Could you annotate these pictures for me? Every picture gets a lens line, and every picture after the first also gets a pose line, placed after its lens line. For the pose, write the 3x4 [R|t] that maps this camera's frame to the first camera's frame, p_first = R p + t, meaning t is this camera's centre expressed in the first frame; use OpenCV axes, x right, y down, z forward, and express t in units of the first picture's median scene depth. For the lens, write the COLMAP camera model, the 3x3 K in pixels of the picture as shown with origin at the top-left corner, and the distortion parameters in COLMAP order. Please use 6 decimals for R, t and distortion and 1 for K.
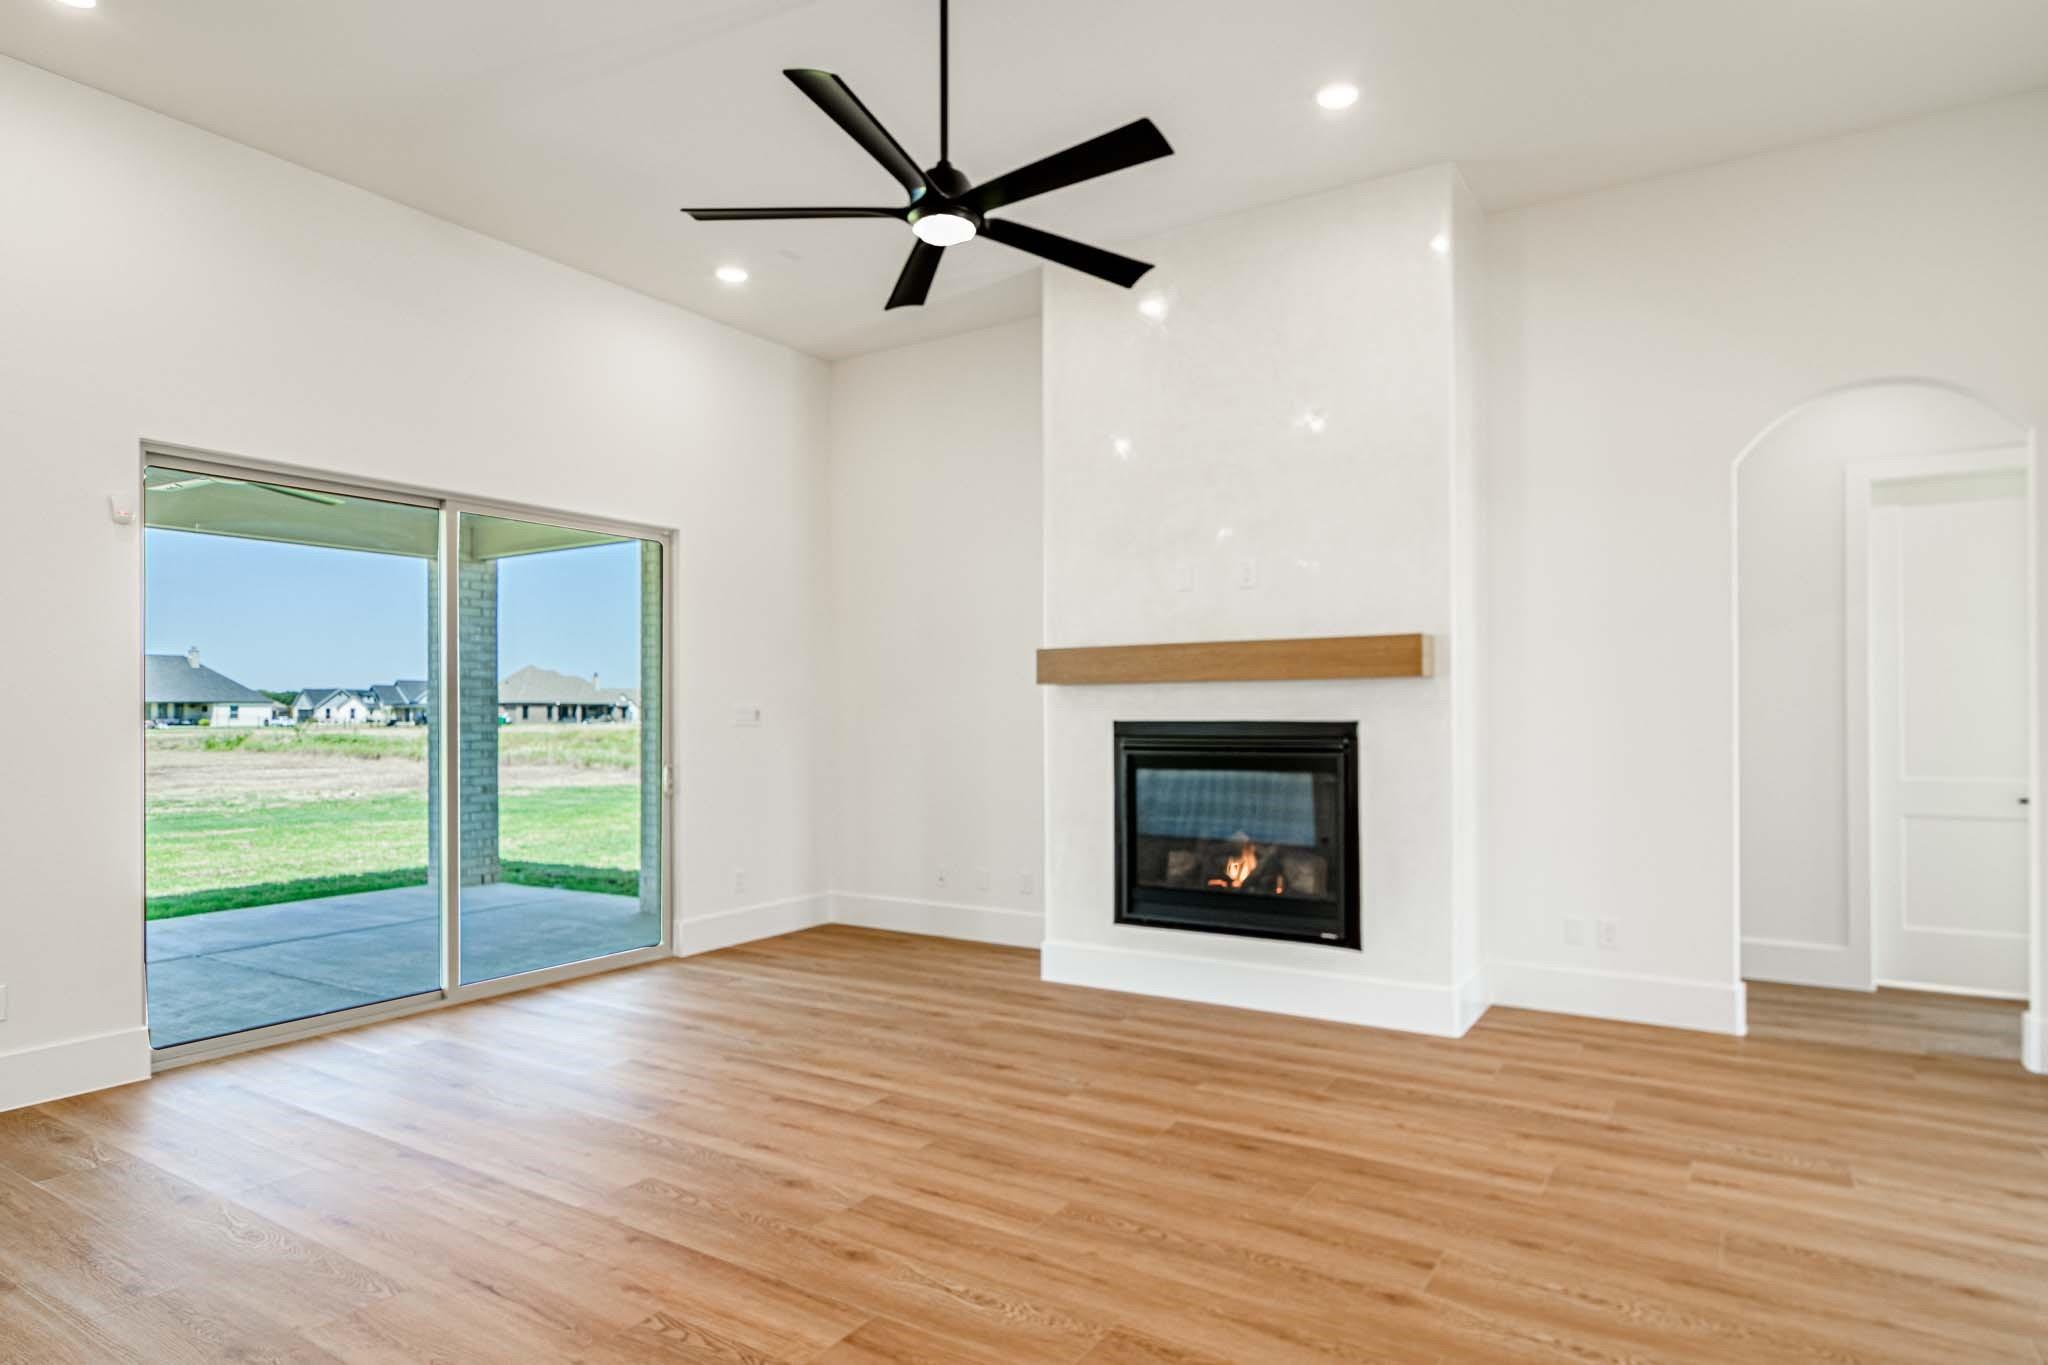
lens RADIAL K [[1028.7, 0, 1028.6], [0, 1028.7, 695.4], [0, 0, 1]] dist [-0.001140, 0.000076]
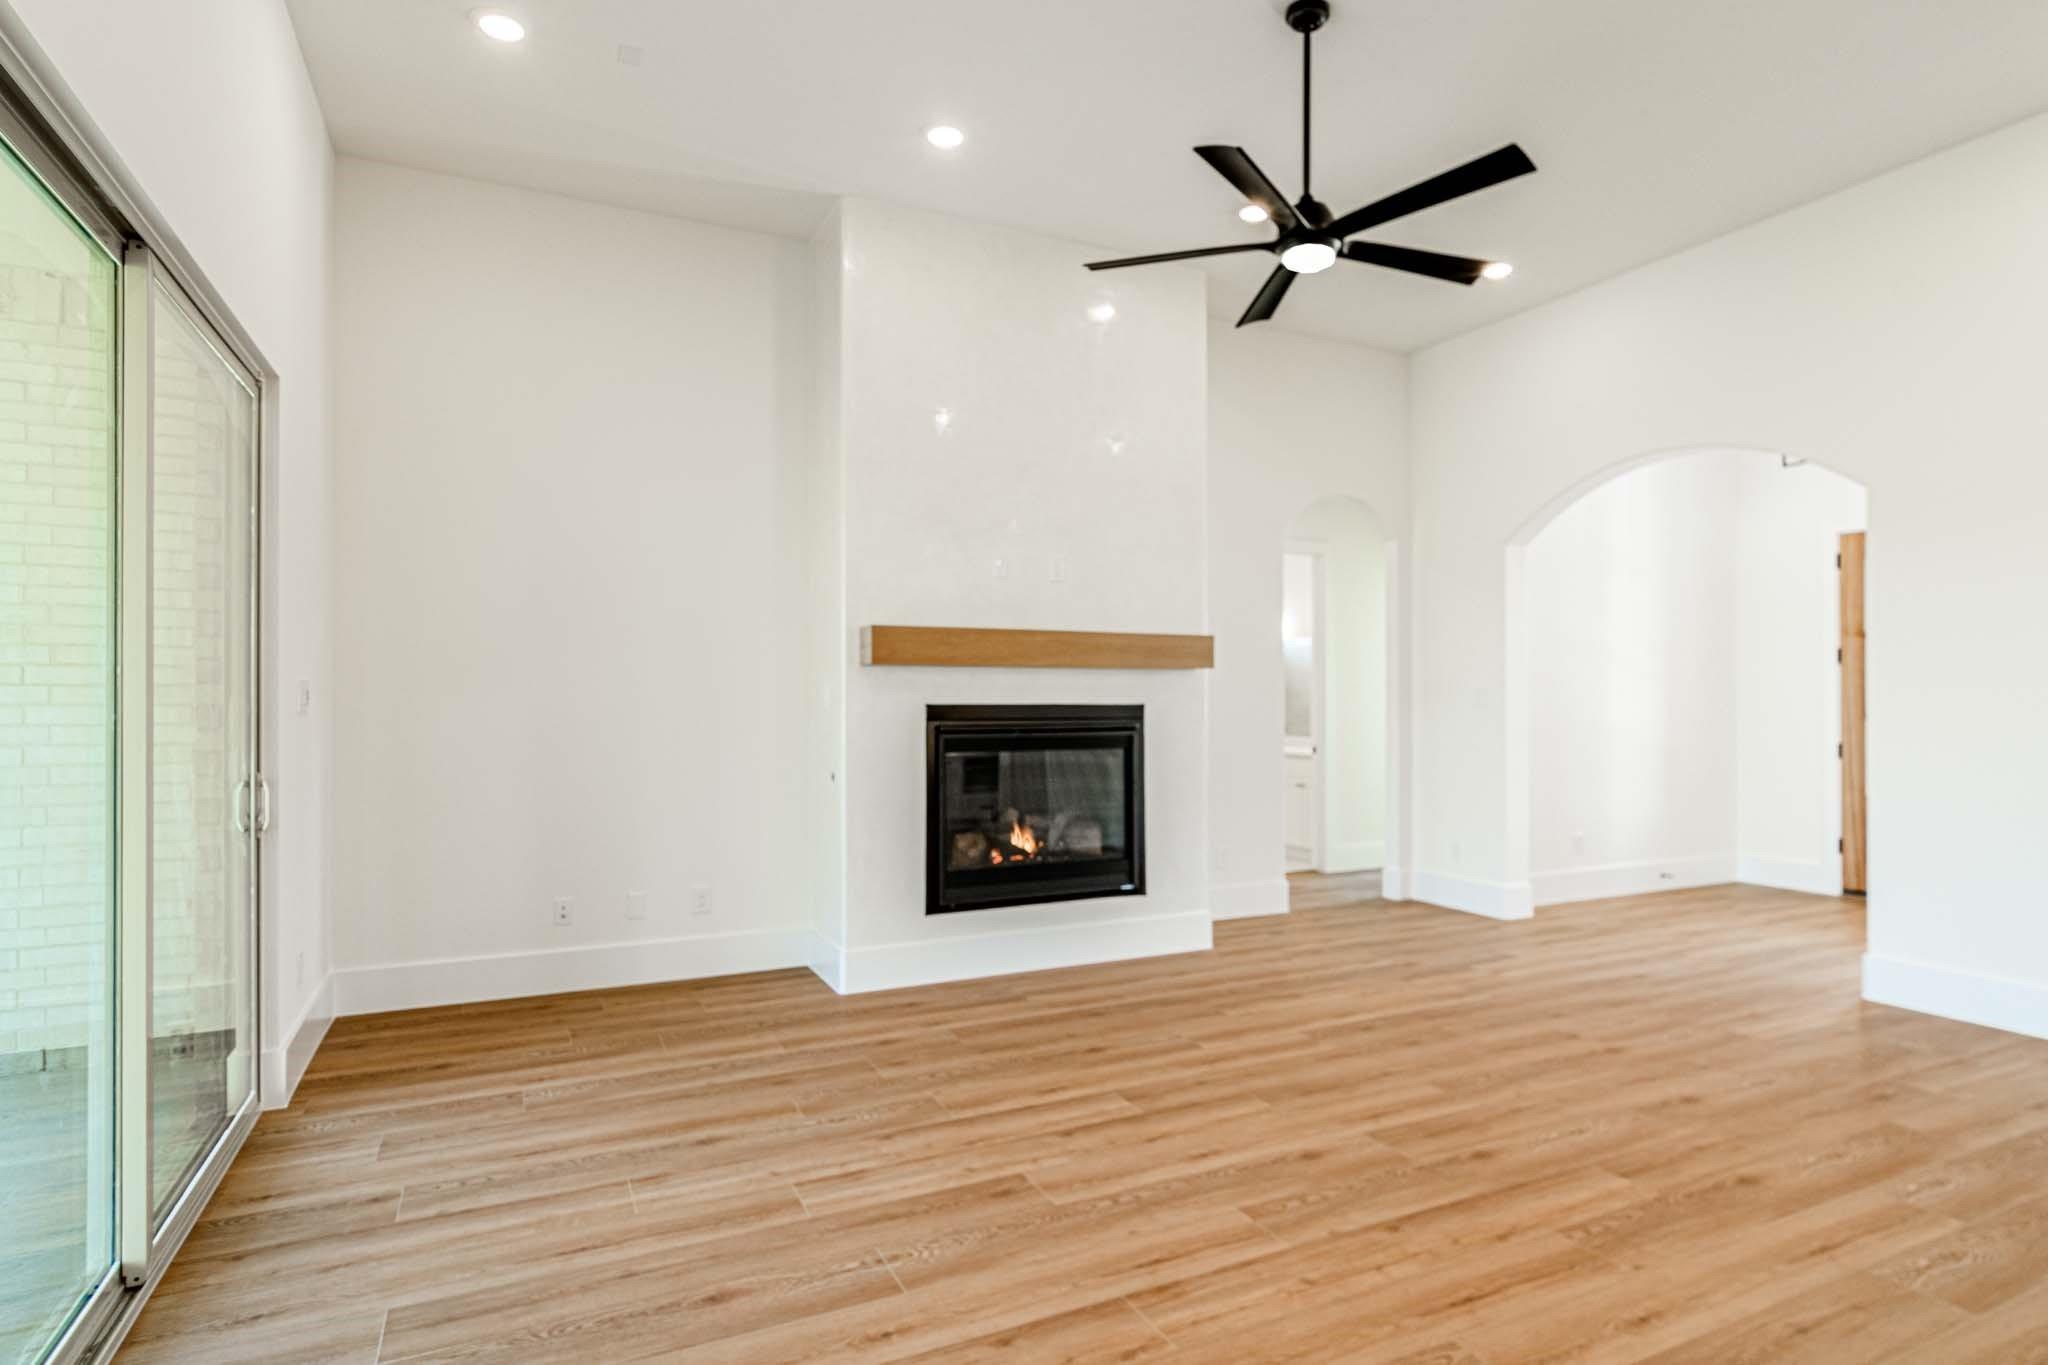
lens RADIAL K [[1095.9, 0, 1035.0], [0, 1095.9, 687.6], [0, 0, 1]] dist [0.001418, 0.000175]
pose [[0.555300, 0.013471, 0.831541, -0.901207], [-0.019100, 0.999812, -0.003442, 0.013626], [-0.831431, -0.013971, 0.555452, 0.439994]]
